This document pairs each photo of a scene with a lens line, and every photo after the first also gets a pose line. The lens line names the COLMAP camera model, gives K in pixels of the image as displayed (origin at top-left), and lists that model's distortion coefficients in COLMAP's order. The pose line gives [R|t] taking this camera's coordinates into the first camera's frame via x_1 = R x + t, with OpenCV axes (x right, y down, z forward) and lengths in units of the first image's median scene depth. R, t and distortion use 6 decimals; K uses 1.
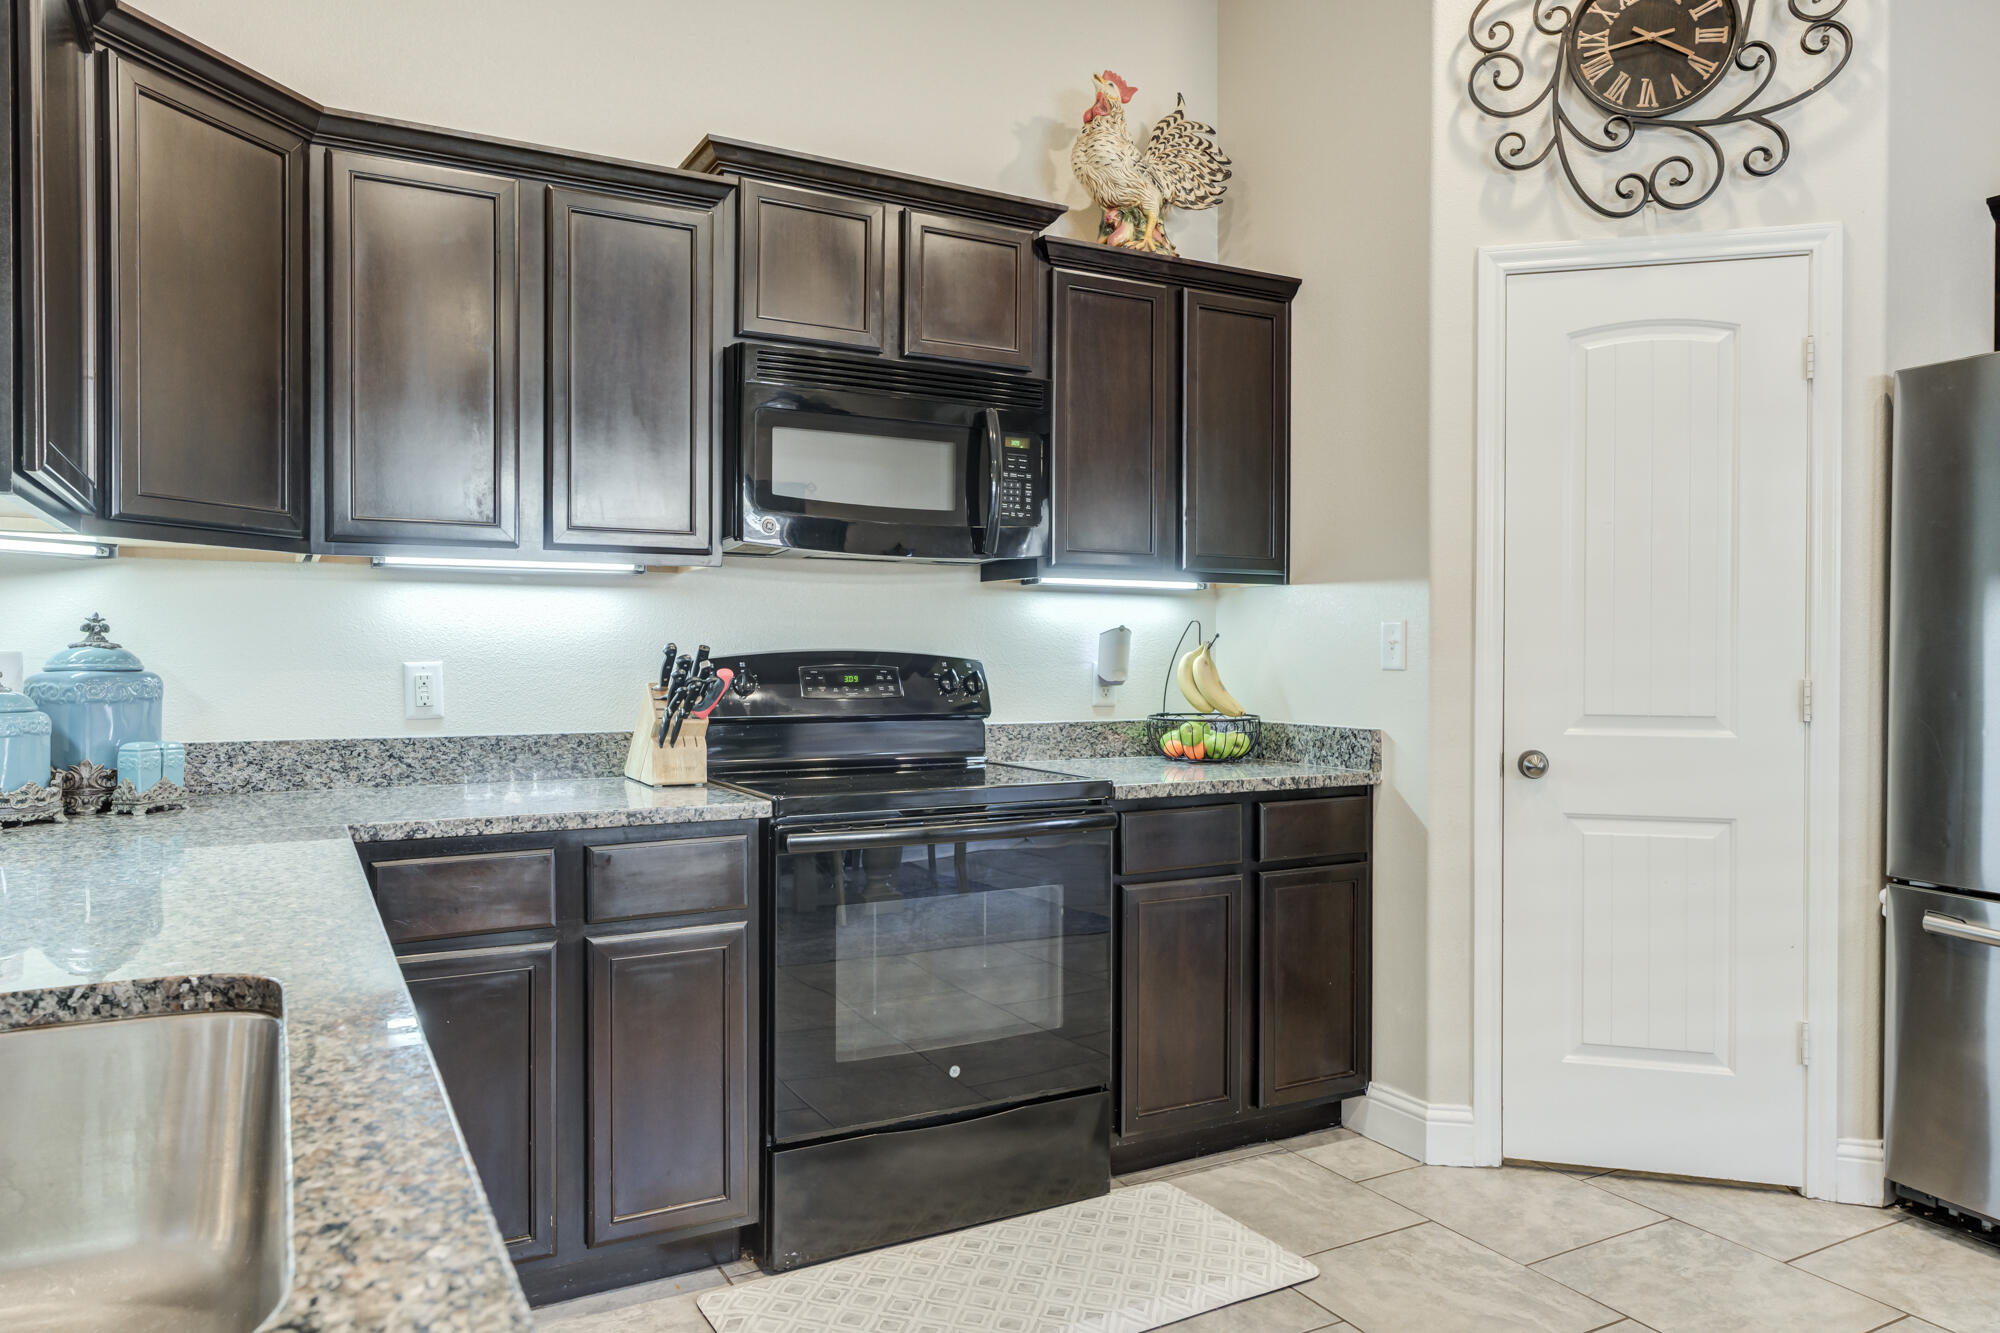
lens RADIAL K [[1320.6, 0, 984.2], [0, 1320.6, 656.7], [0, 0, 1]] dist [0.002652, -0.001374]
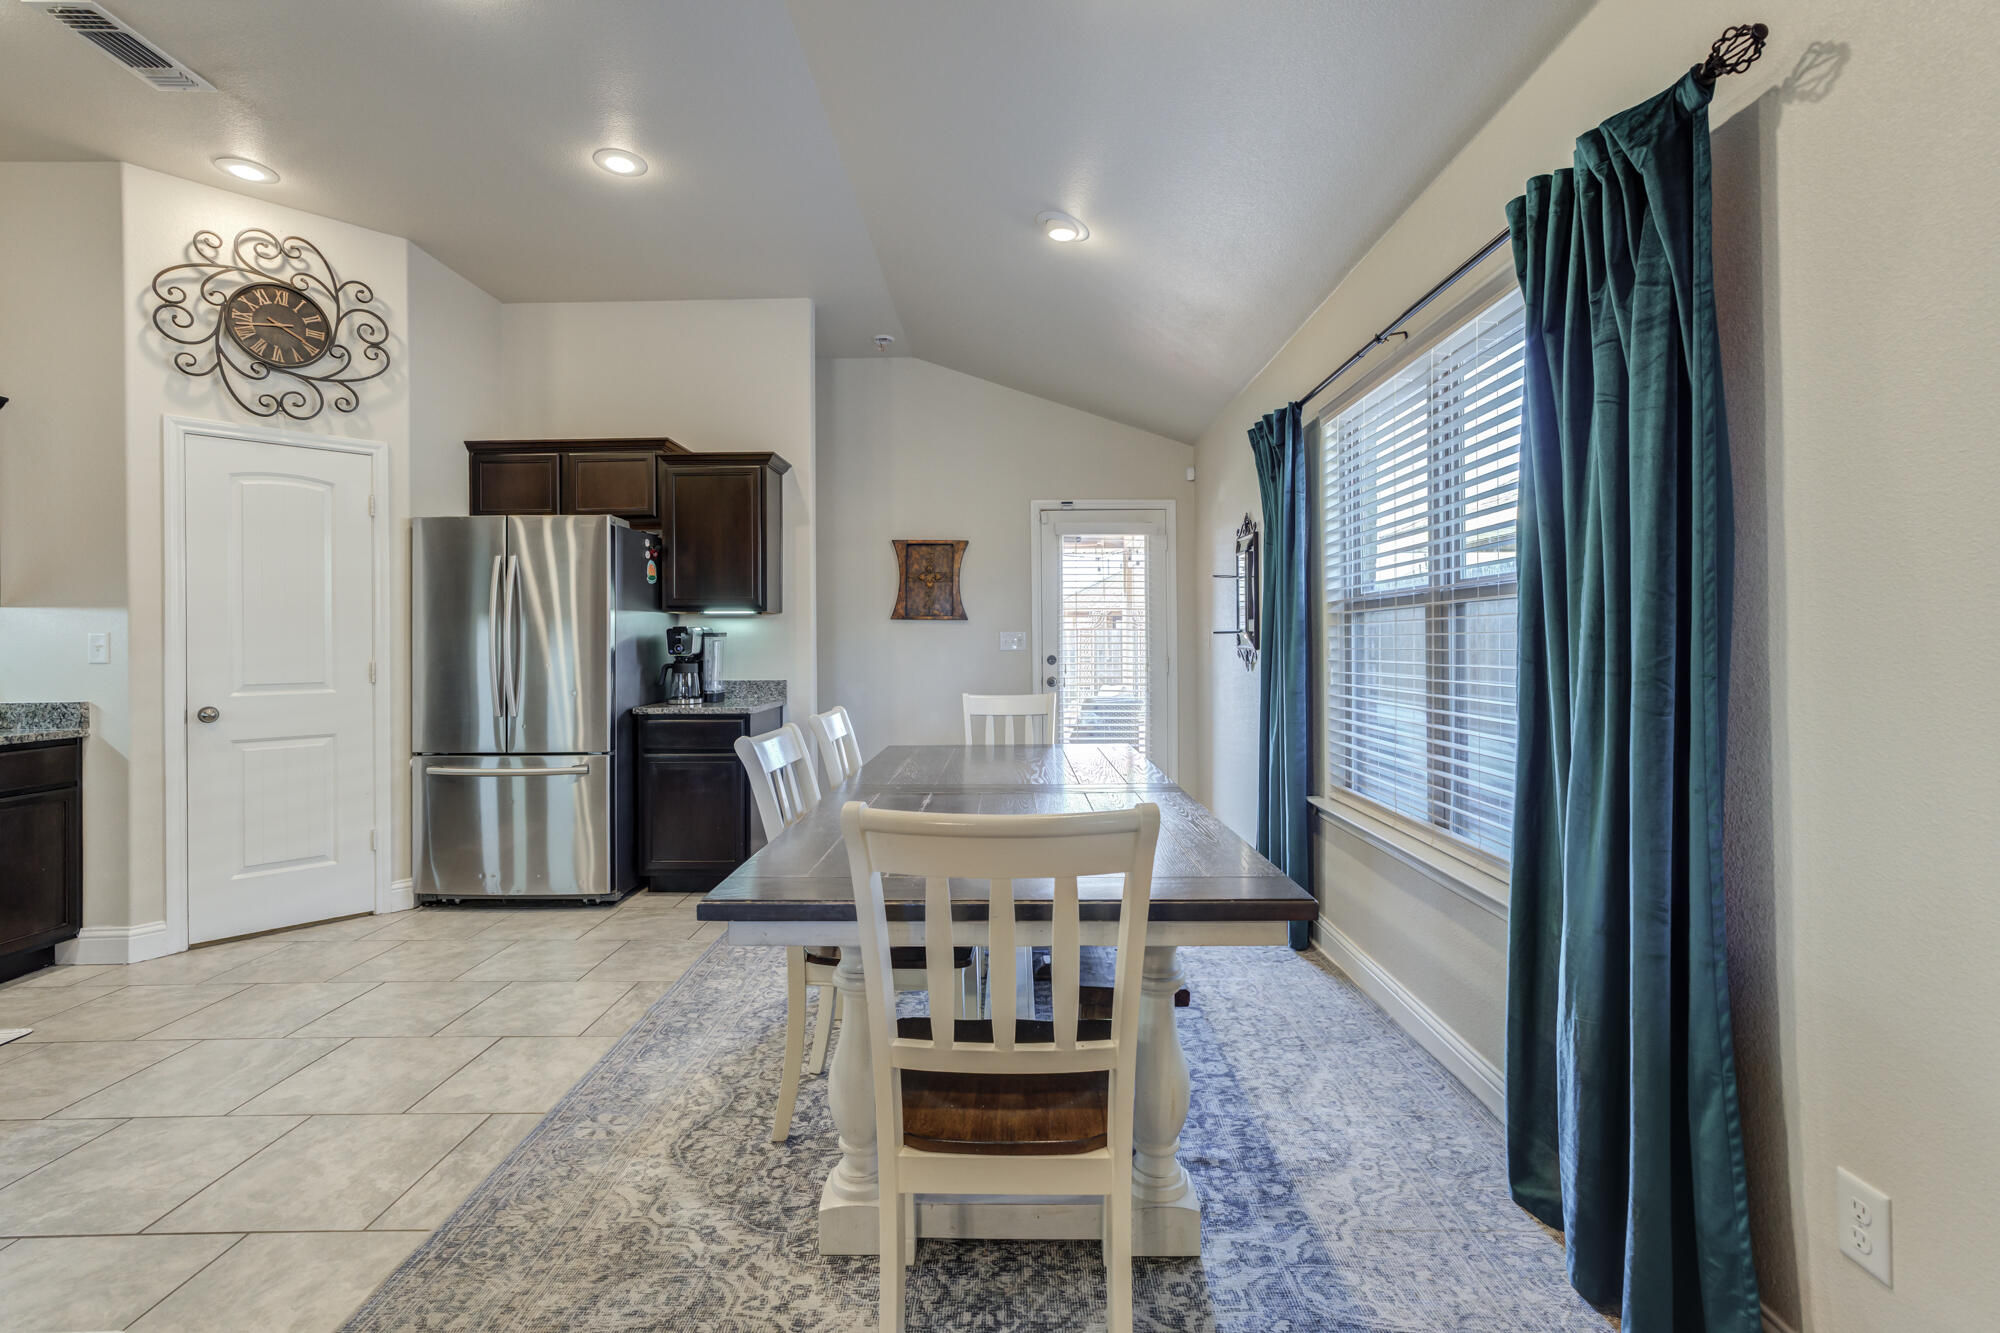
lens RADIAL K [[905.5, 0, 1000.2], [0, 905.5, 637.5], [0, 0, 1]] dist [-0.019255, 0.016681]
pose [[0.486319, -0.005368, 0.873765, -0.120235], [0.018417, 0.999822, -0.004108, 0.003122], [-0.873587, 0.018090, 0.486331, -0.508445]]
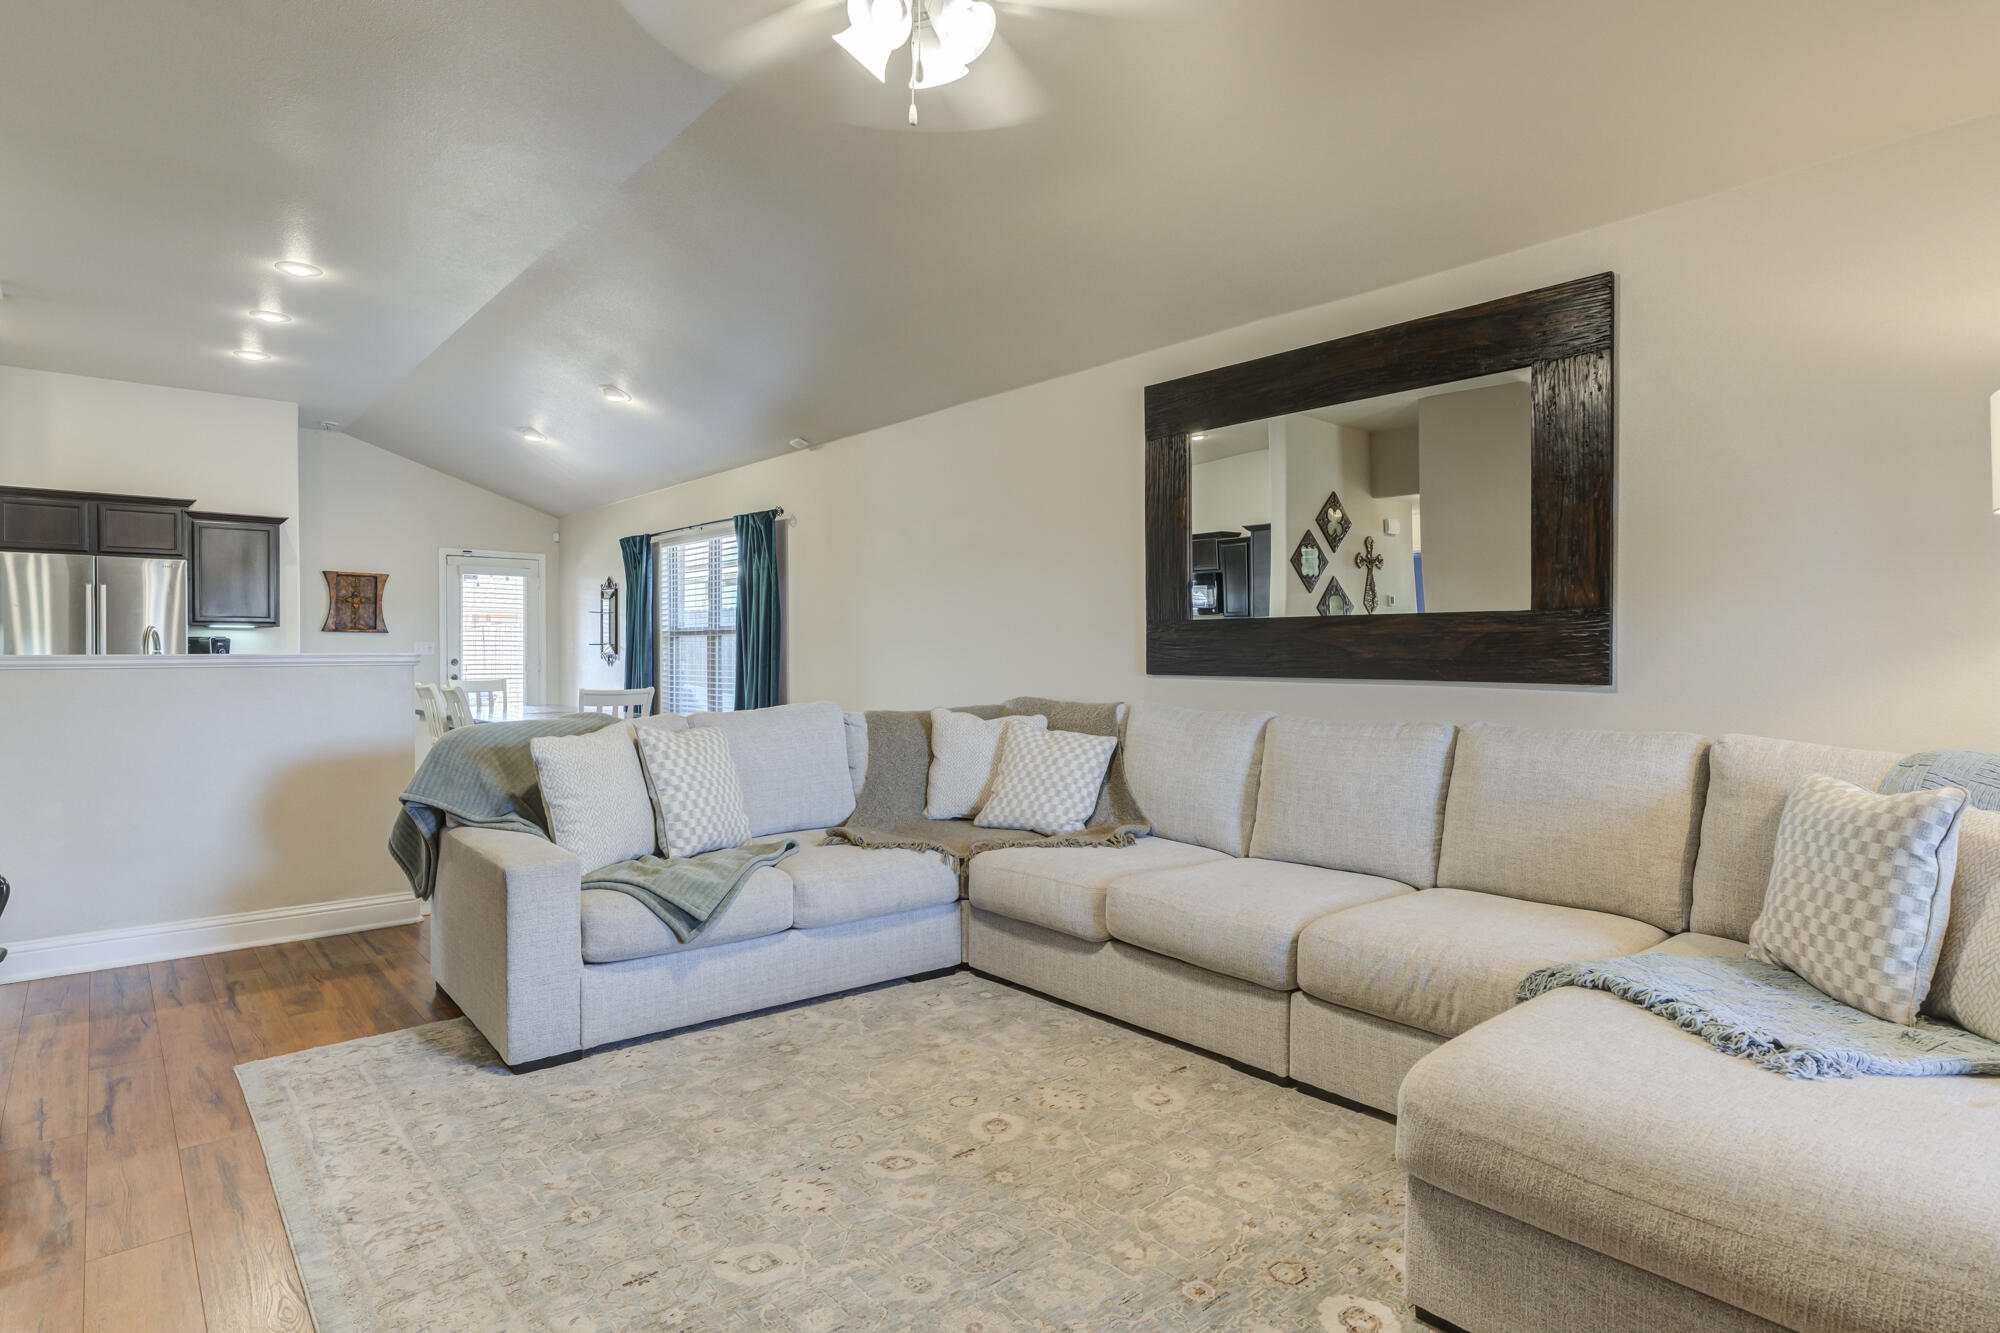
lens RADIAL K [[1071.5, 0, 985.9], [0, 1071.5, 656.3], [0, 0, 1]] dist [0.000730, 0.000570]
pose [[-0.198129, -0.009815, 0.980127, -1.884931], [0.008586, 0.999894, 0.011749, 0.002606], [-0.980138, 0.010743, -0.198023, -0.593296]]
